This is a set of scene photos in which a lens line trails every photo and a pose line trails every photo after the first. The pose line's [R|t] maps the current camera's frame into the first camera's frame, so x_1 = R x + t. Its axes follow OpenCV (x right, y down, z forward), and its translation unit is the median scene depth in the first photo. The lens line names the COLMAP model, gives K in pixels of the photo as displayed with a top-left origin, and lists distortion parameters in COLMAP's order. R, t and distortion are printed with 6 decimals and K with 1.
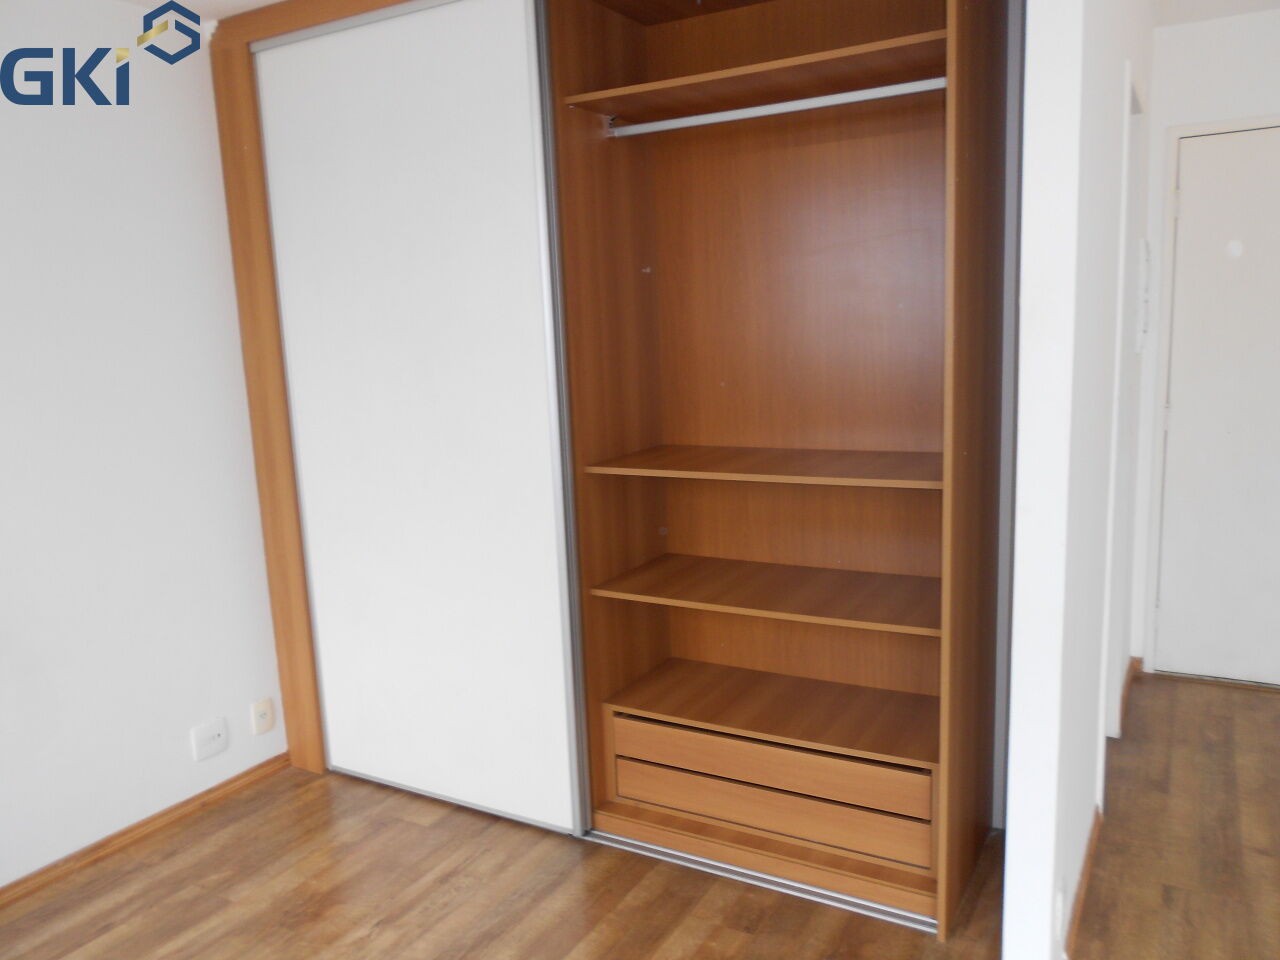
lens RADIAL K [[987.2, 0, 636.0], [0, 987.2, 505.1], [0, 0, 1]] dist [-0.016930, 0.020491]
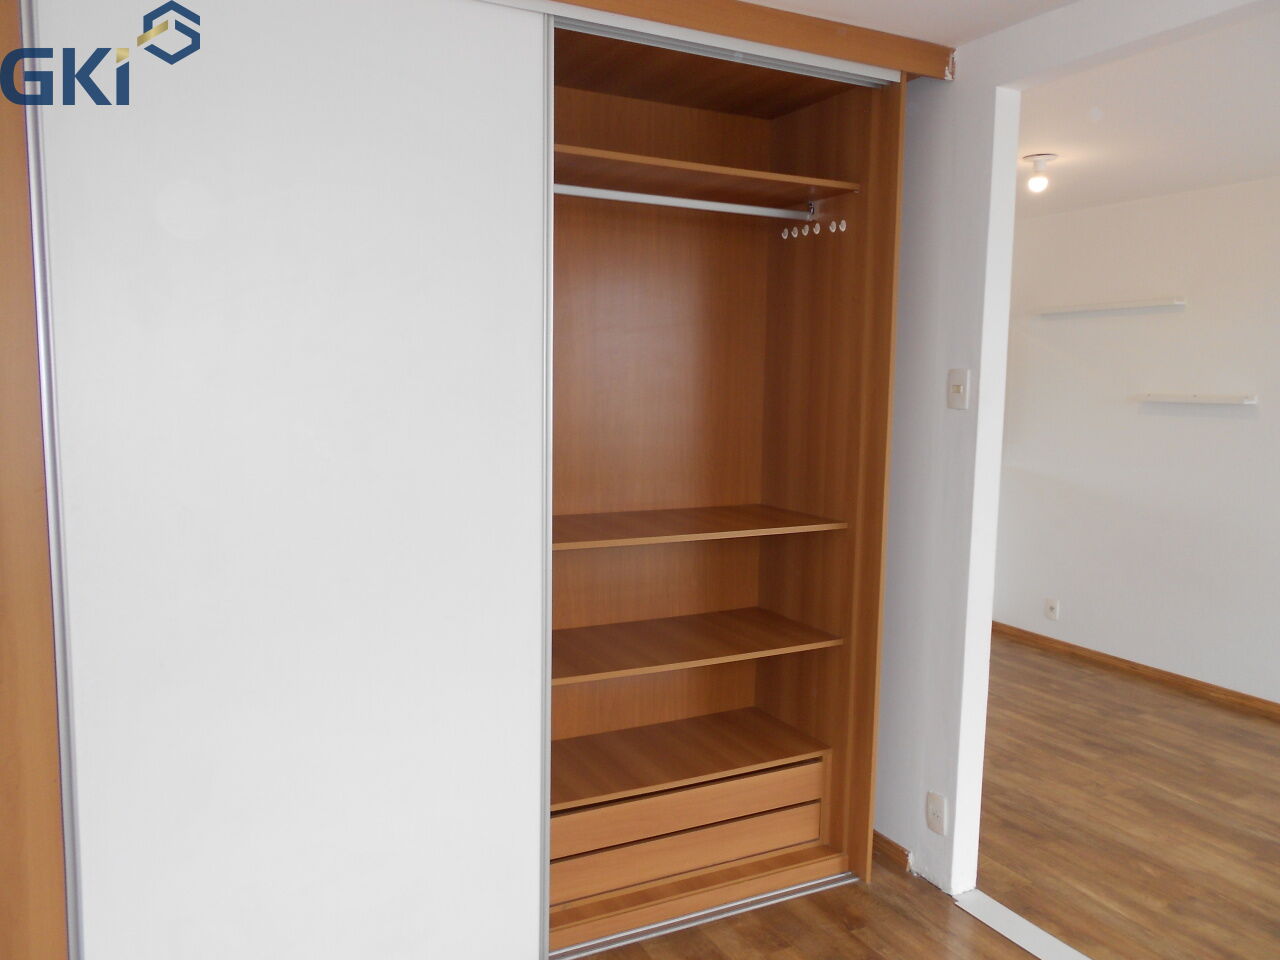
lens RADIAL K [[987.2, 0, 631.5], [0, 987.2, 508.9], [0, 0, 1]] dist [-0.016930, 0.020491]
pose [[0.533361, -0.057096, 0.843958, -0.737571], [0.118379, 0.992939, -0.007637, -0.052178], [-0.837563, 0.103980, 0.536354, 0.427465]]
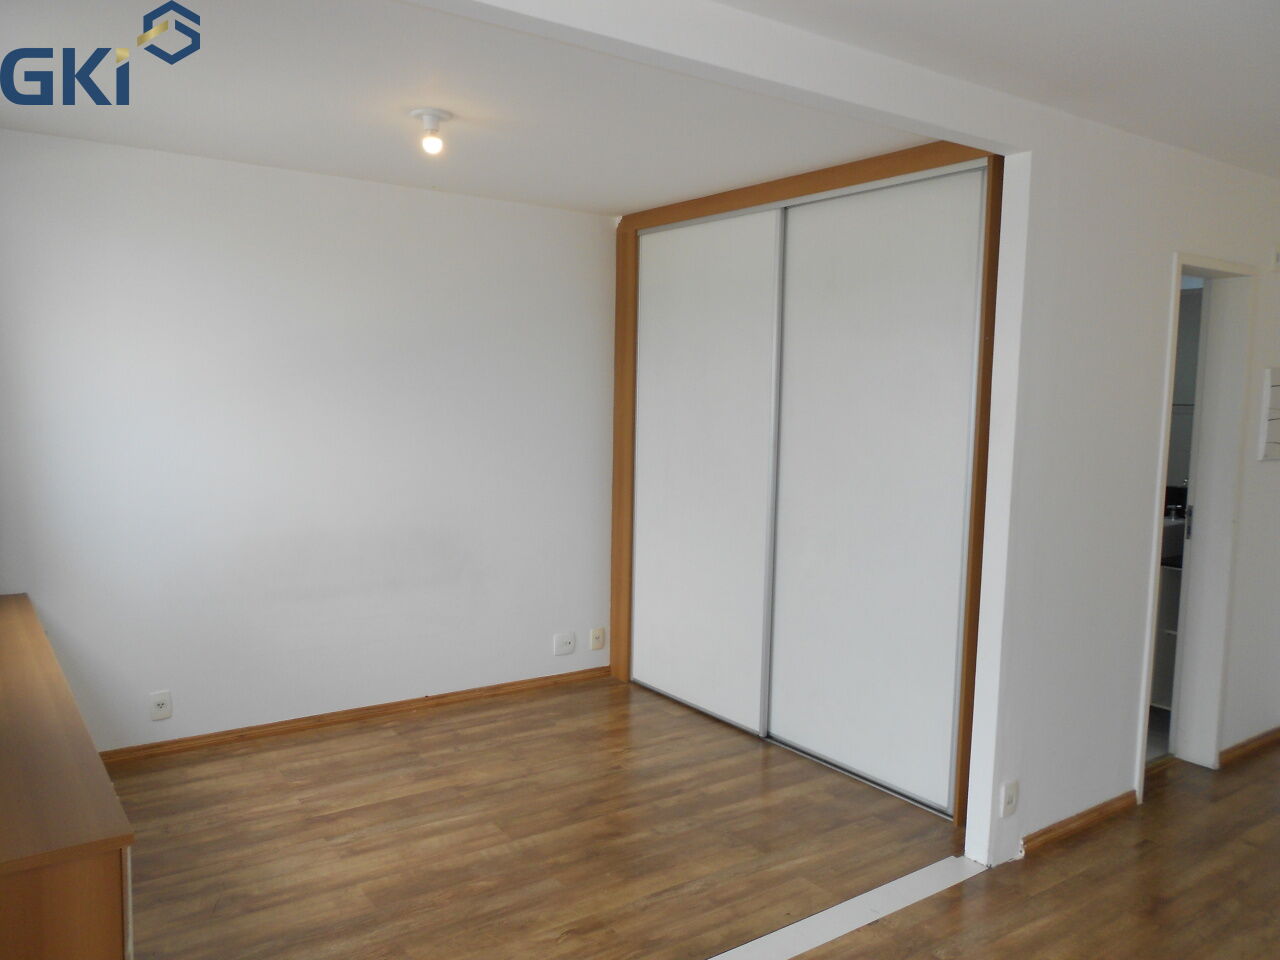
lens RADIAL K [[987.2, 0, 640.8], [0, 987.2, 511.7], [0, 0, 1]] dist [-0.016930, 0.020491]
pose [[0.909999, 0.107211, -0.400510, 0.355094], [-0.127607, 0.991522, -0.024520, 0.048638], [0.394486, 0.073421, 0.915964, -0.526357]]
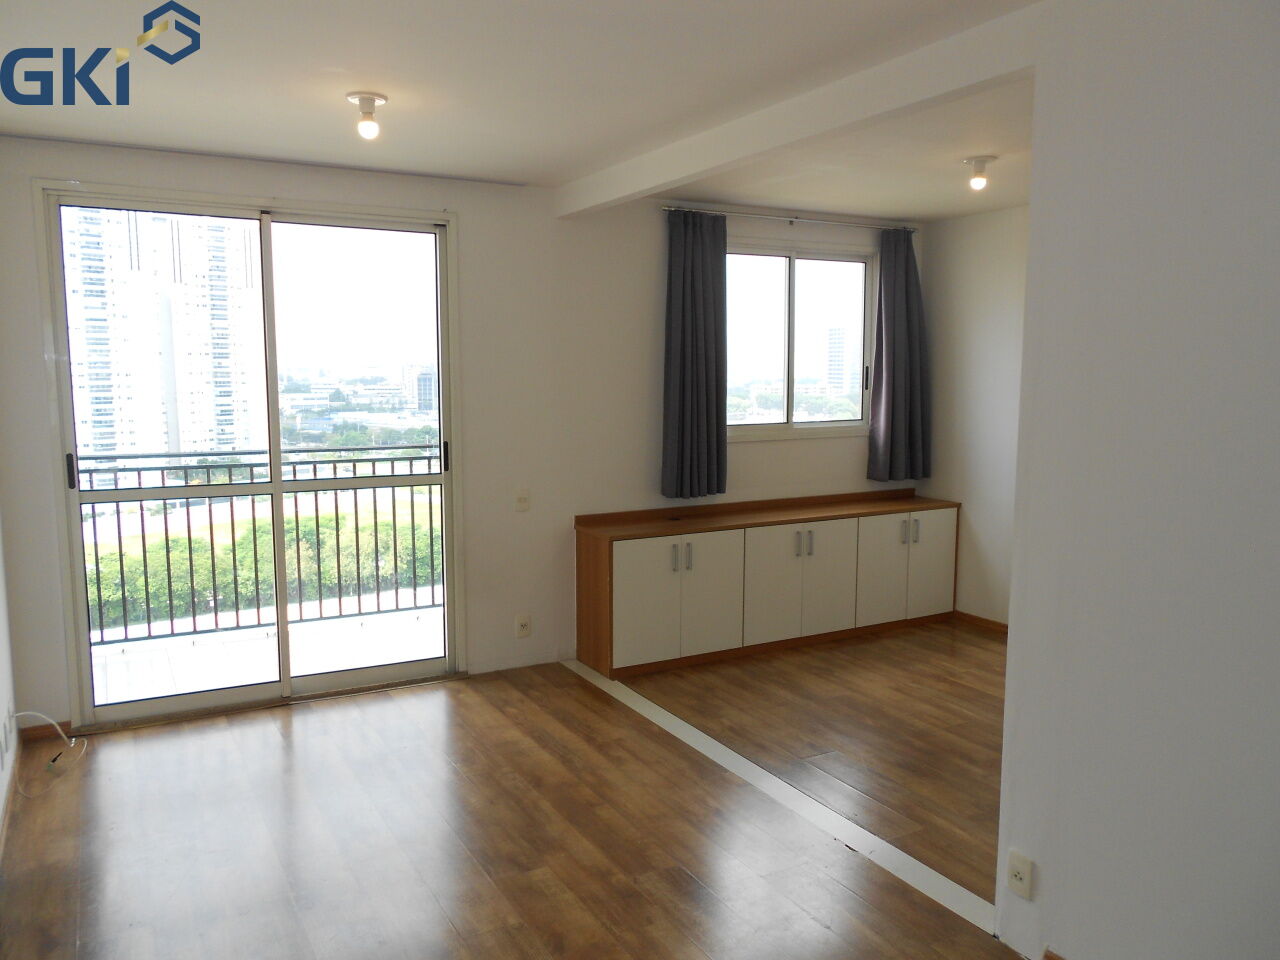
lens RADIAL K [[987.2, 0, 636.1], [0, 987.2, 488.3], [0, 0, 1]] dist [-0.016930, 0.020491]
pose [[-0.530761, 0.133637, -0.836919, 1.230812], [-0.130136, 0.962929, 0.236288, -0.210890], [0.837471, 0.234326, -0.493694, 0.812288]]
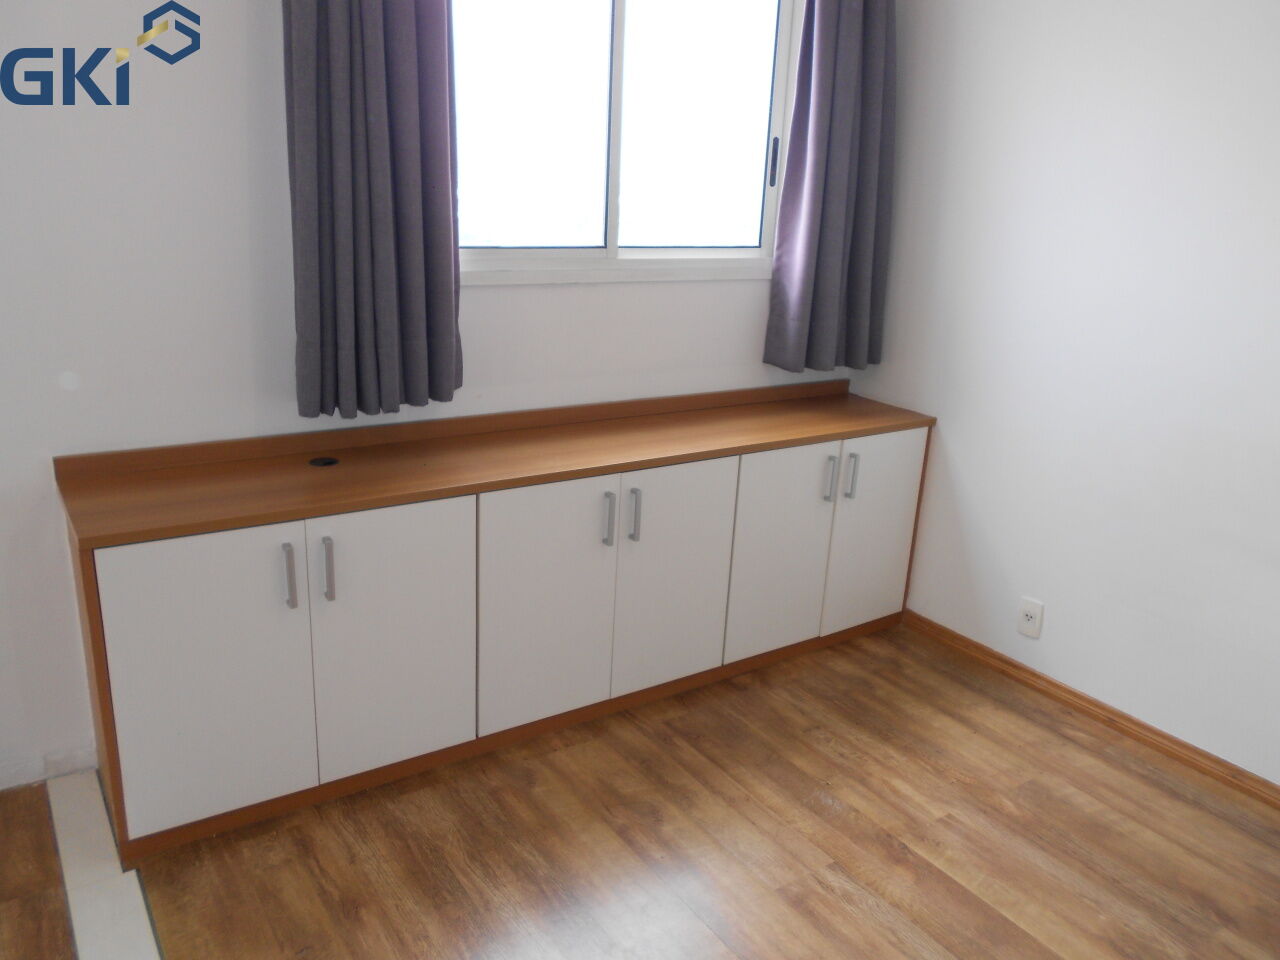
lens RADIAL K [[987.2, 0, 668.5], [0, 987.2, 489.2], [0, 0, 1]] dist [-0.016930, 0.020491]
pose [[-0.425487, 0.280444, -0.860414, 0.204466], [-0.194910, 0.900058, 0.389751, -0.074420], [0.883726, 0.333537, -0.328302, 0.485450]]
